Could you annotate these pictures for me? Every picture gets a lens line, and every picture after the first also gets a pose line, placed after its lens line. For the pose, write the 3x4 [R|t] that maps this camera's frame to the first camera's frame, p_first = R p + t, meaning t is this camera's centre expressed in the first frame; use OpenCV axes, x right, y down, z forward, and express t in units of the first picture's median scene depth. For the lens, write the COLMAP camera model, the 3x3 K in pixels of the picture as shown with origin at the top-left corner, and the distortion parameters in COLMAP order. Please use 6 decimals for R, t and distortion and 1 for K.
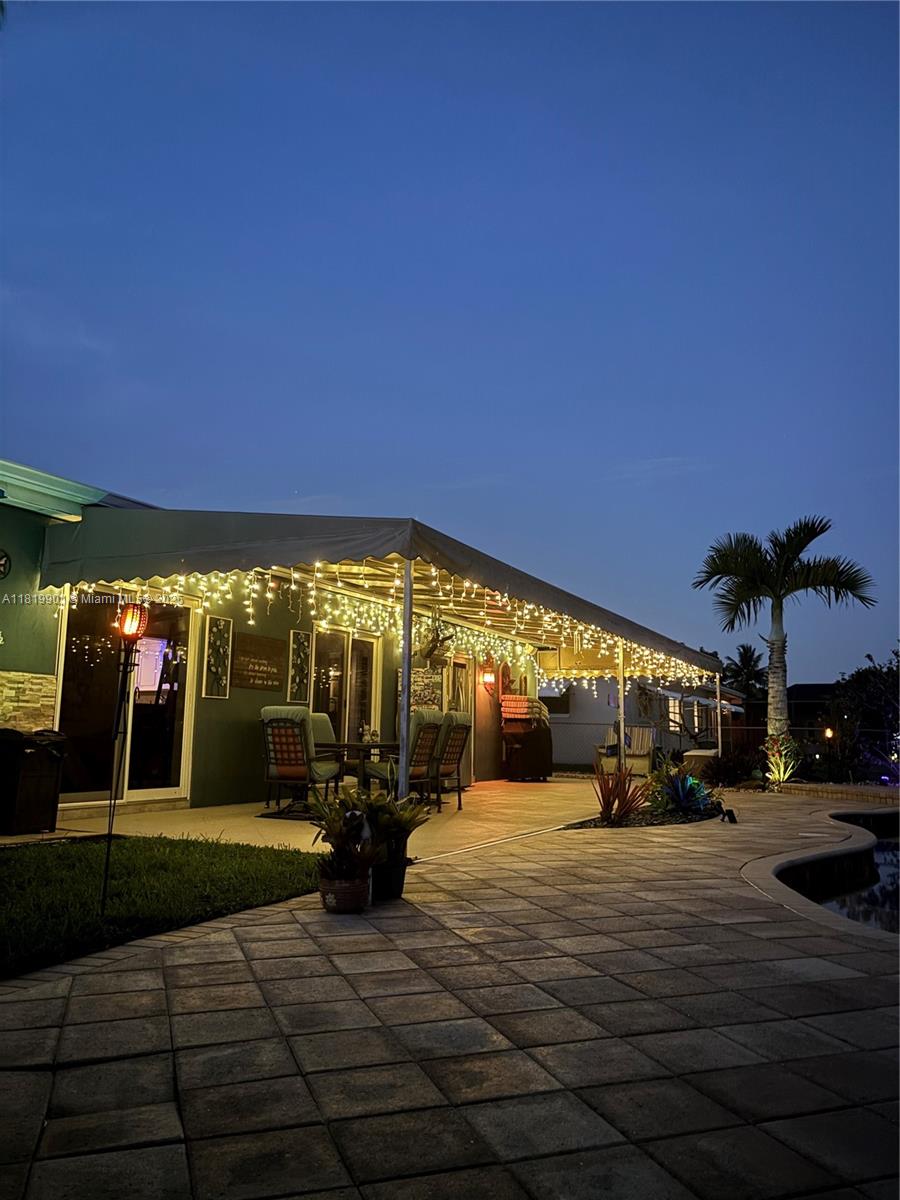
lens RADIAL K [[898.4, 0, 450.0], [0, 898.4, 600.0], [0, 0, 1]] dist [0.173801, -0.522988]
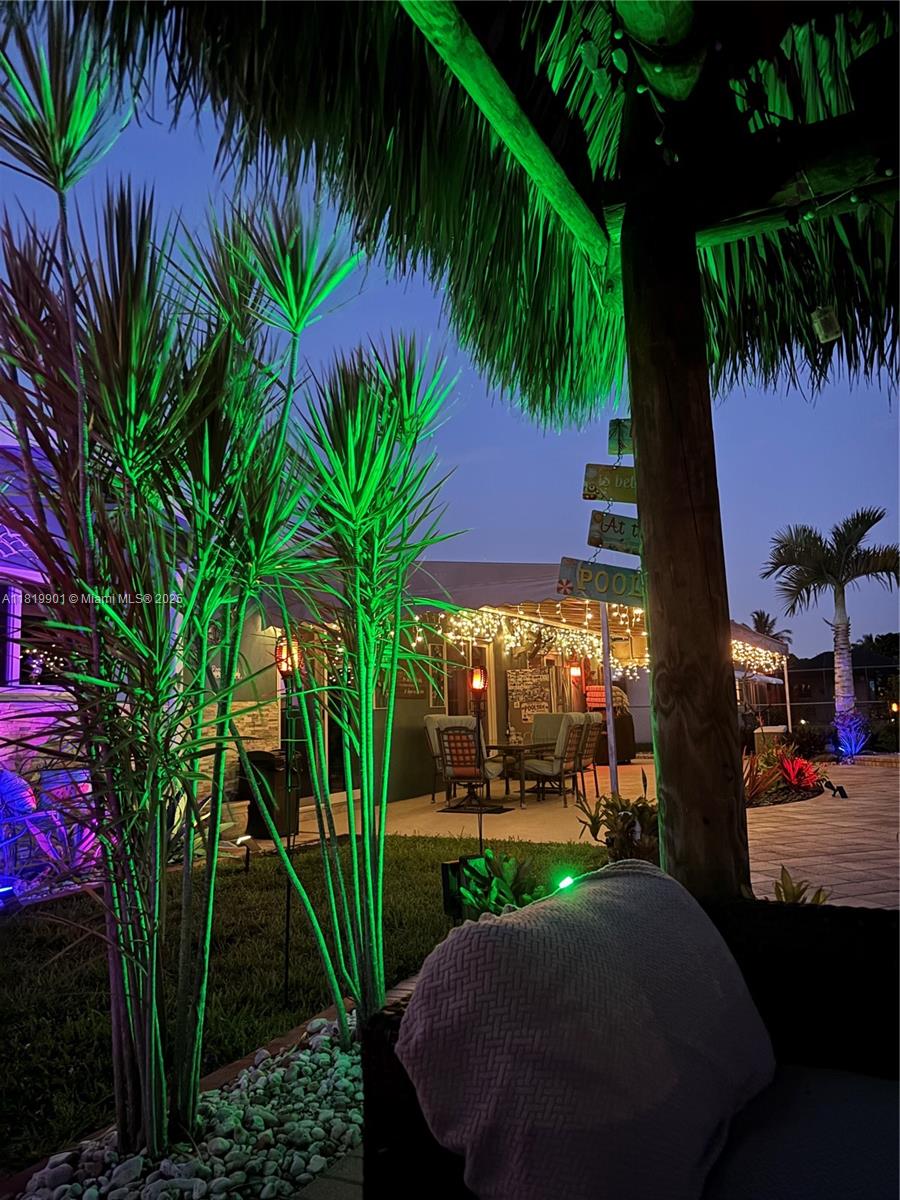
lens RADIAL K [[898.4, 0, 450.0], [0, 898.4, 600.0], [0, 0, 1]] dist [0.173801, -0.522988]
pose [[0.998773, -0.048895, -0.007893, -0.122391], [0.049068, 0.998522, 0.023370, -0.041352], [0.006739, -0.023728, 0.999696, -0.108680]]
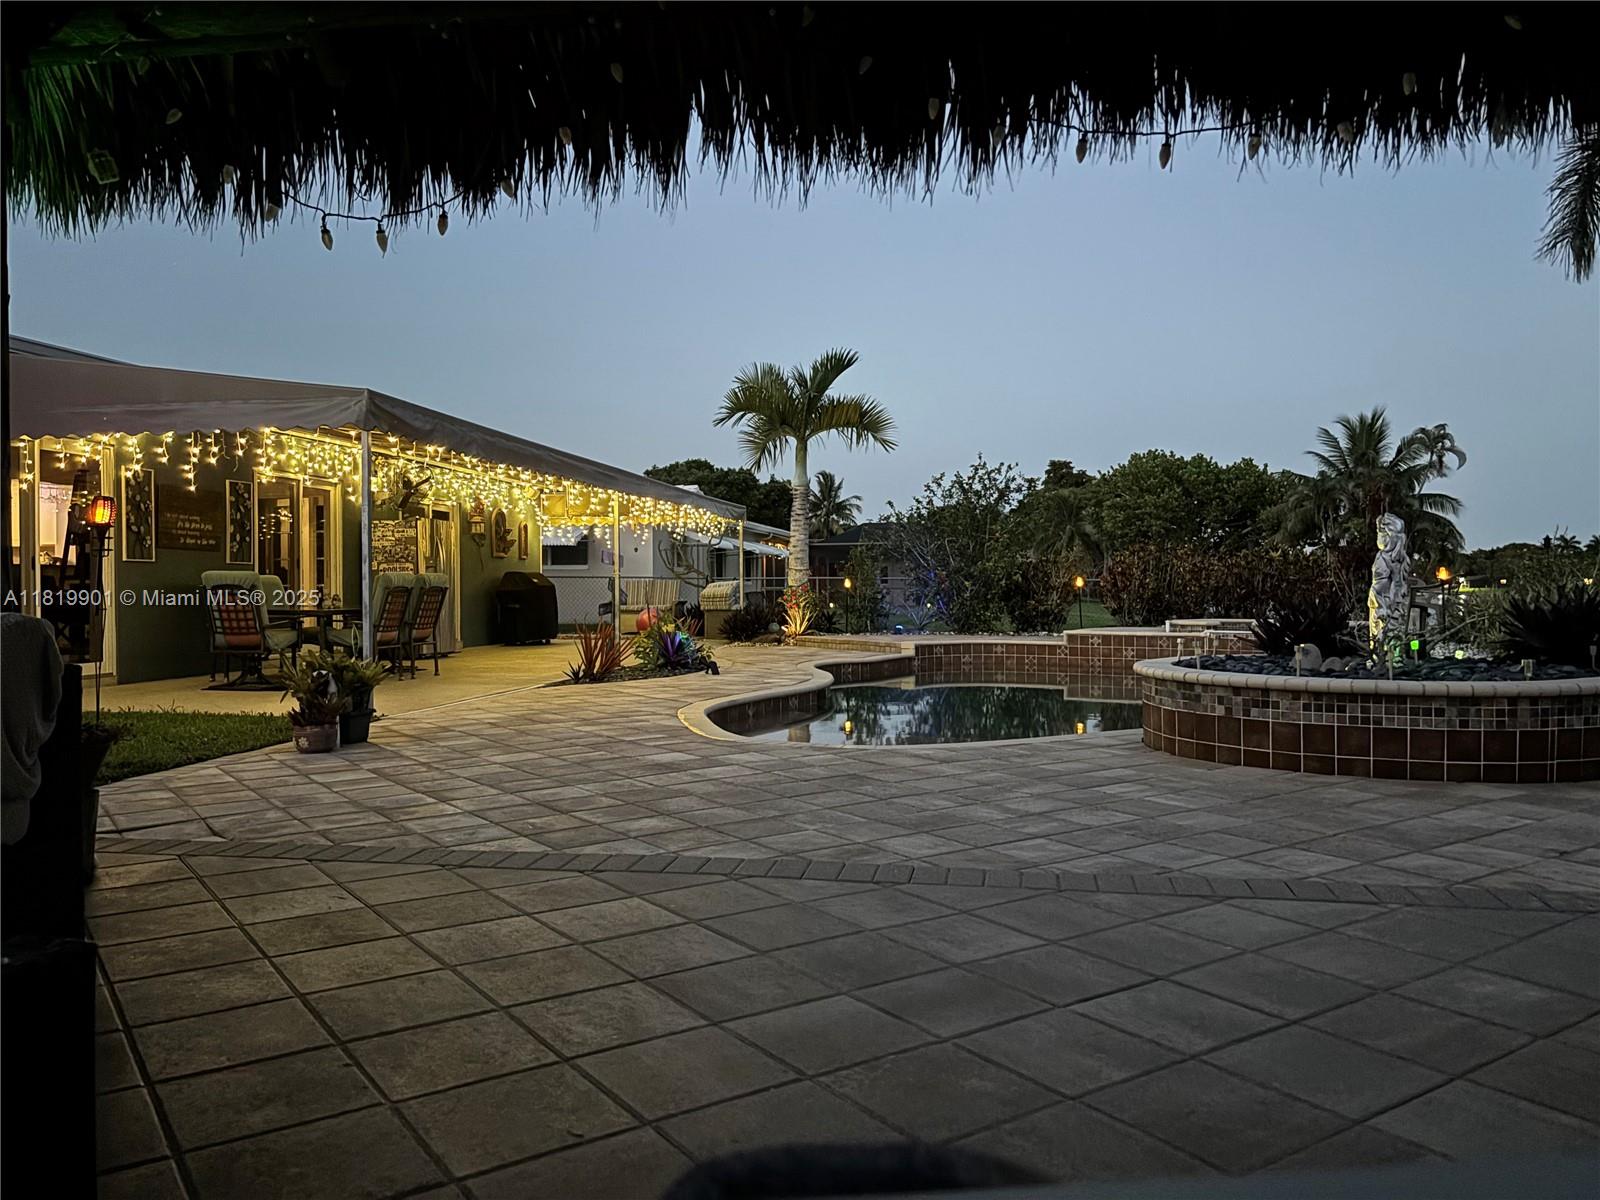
lens RADIAL K [[1203.6, 0, 821.6], [0, 1203.6, 607.1], [0, 0, 1]] dist [0.001811, 0.007061]
pose [[0.954939, -0.024379, 0.295801, 0.019327], [-0.025010, 0.986467, 0.162042, -0.041410], [-0.295748, -0.162138, 0.941406, -0.230171]]
